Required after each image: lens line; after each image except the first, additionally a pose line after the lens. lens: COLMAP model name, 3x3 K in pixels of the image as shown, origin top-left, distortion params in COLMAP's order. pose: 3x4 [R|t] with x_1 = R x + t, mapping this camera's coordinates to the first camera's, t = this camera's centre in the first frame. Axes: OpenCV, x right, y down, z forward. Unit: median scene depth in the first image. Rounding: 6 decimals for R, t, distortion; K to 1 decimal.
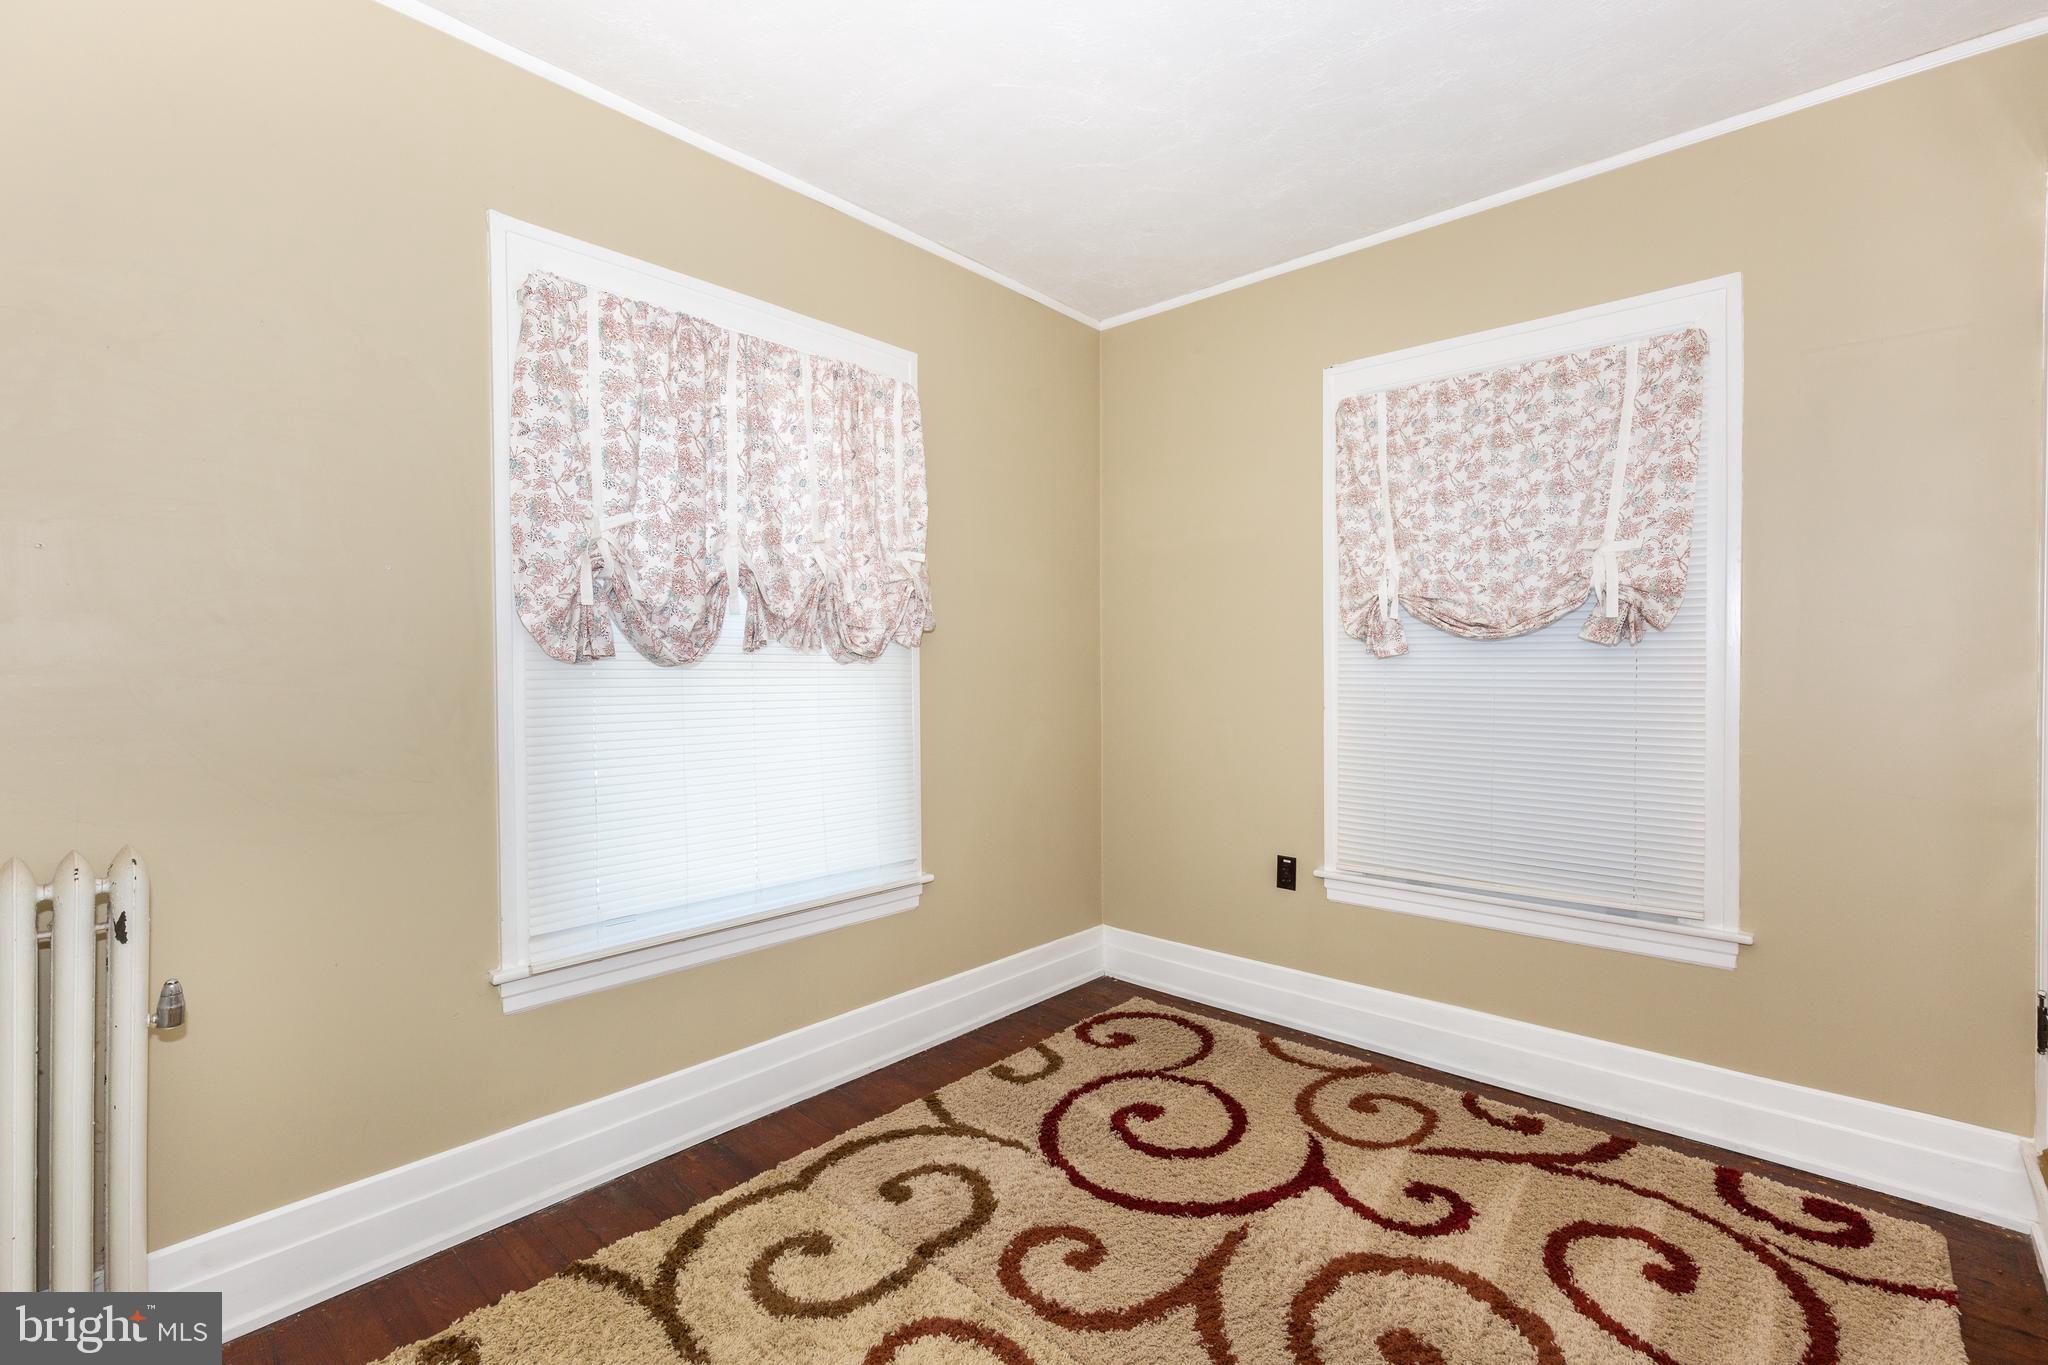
lens RADIAL K [[918.7, 0, 1023.3], [0, 918.7, 689.0], [0, 0, 1]] dist [0.011482, 0.000124]
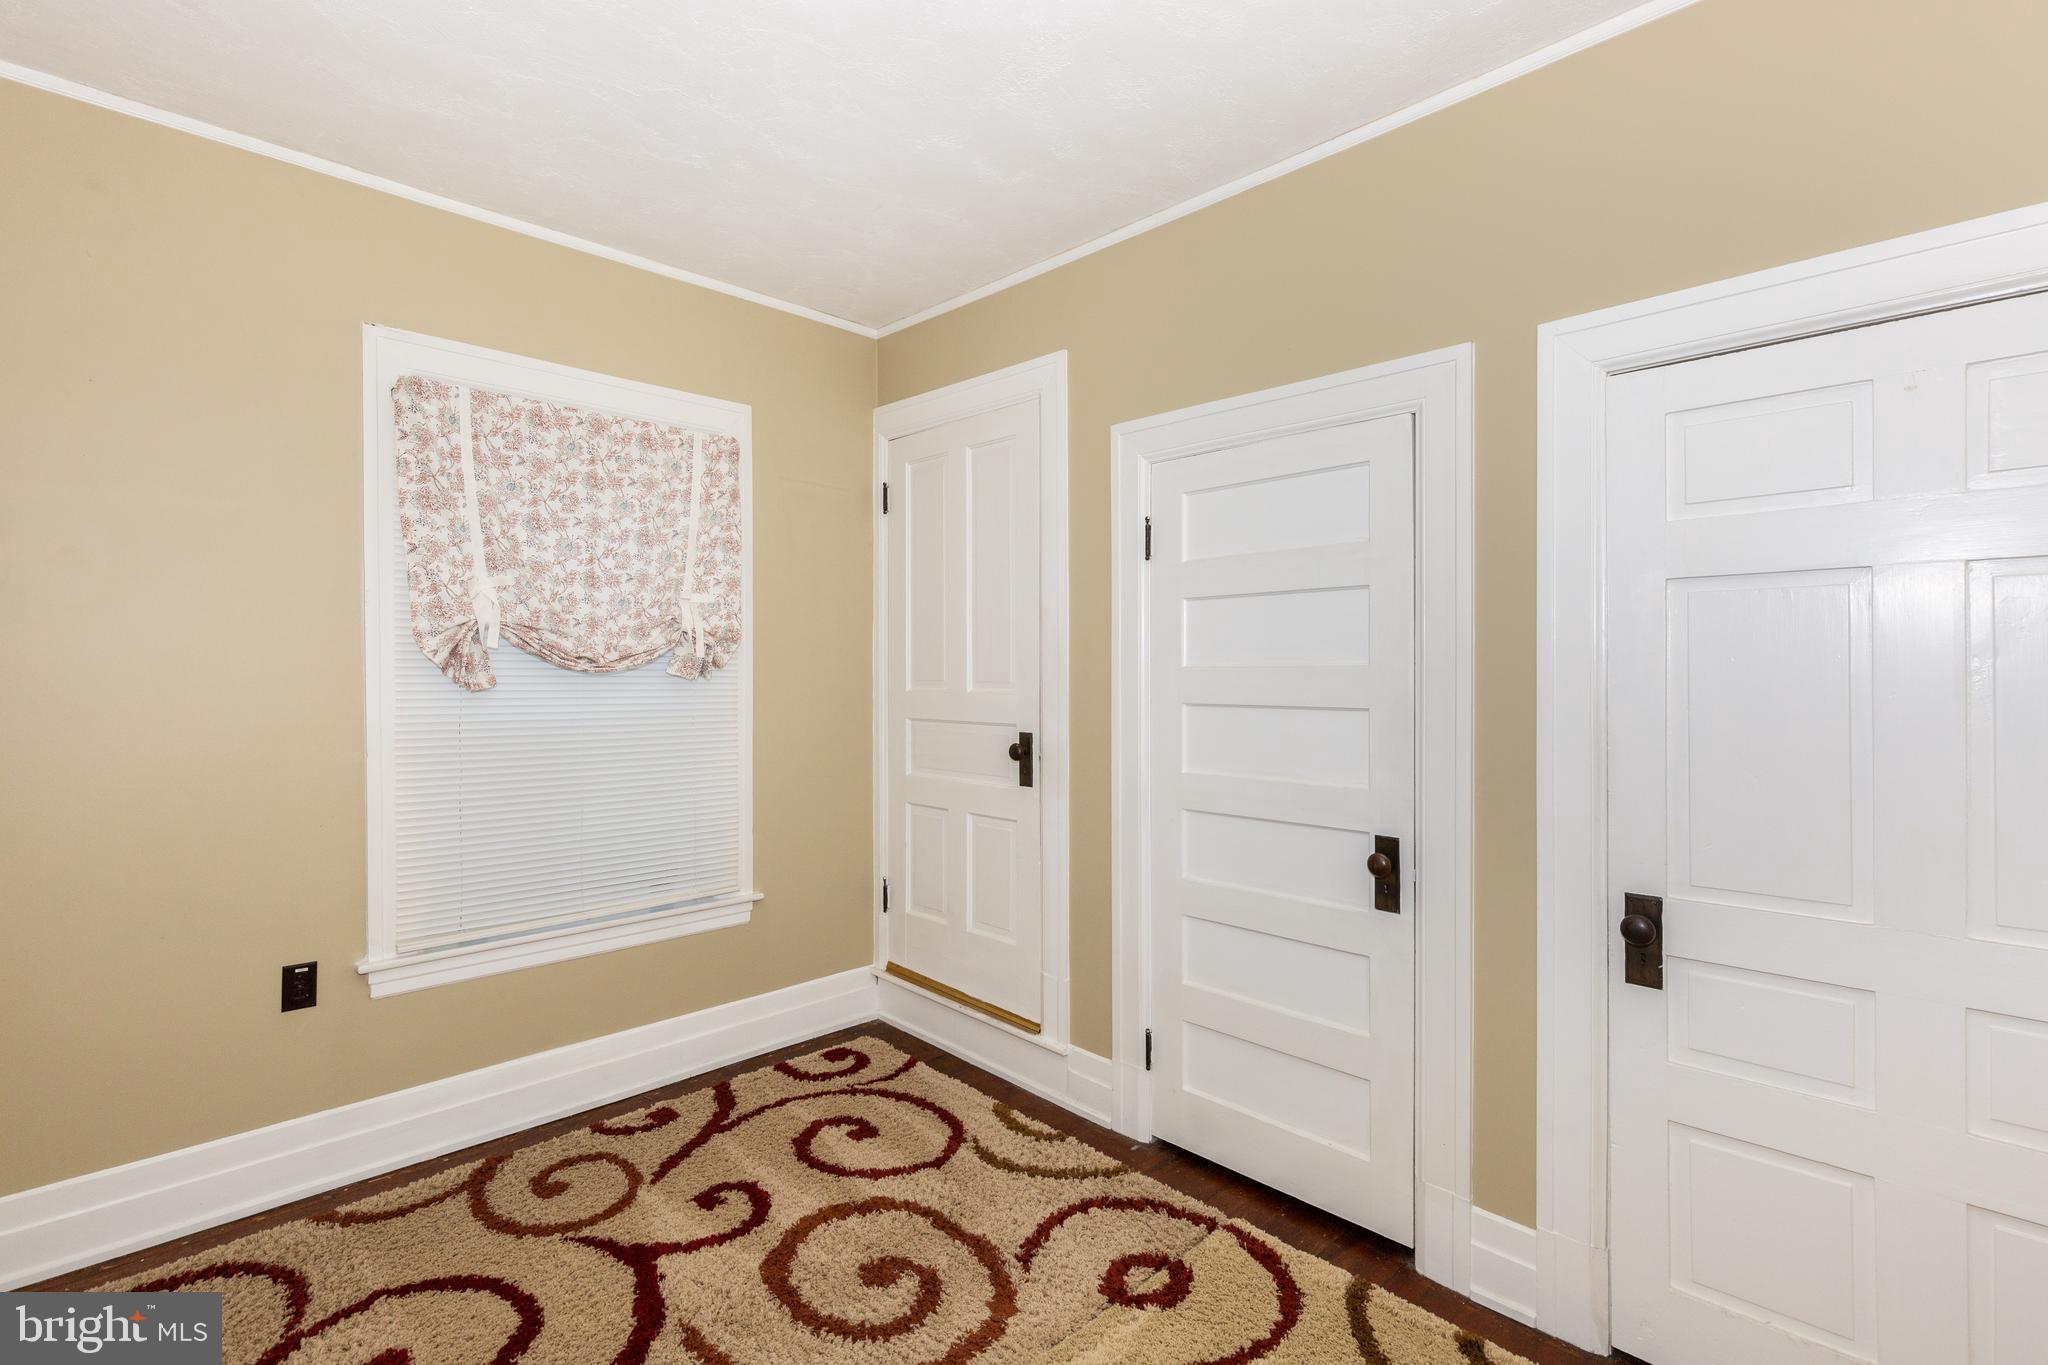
lens RADIAL K [[956.3, 0, 1001.8], [0, 956.3, 683.4], [0, 0, 1]] dist [0.012689, -0.000913]
pose [[0.074106, -0.007950, 0.997219, -0.548965], [0.023389, 0.999707, 0.006232, -0.040224], [-0.996976, 0.022862, 0.074270, 0.490582]]
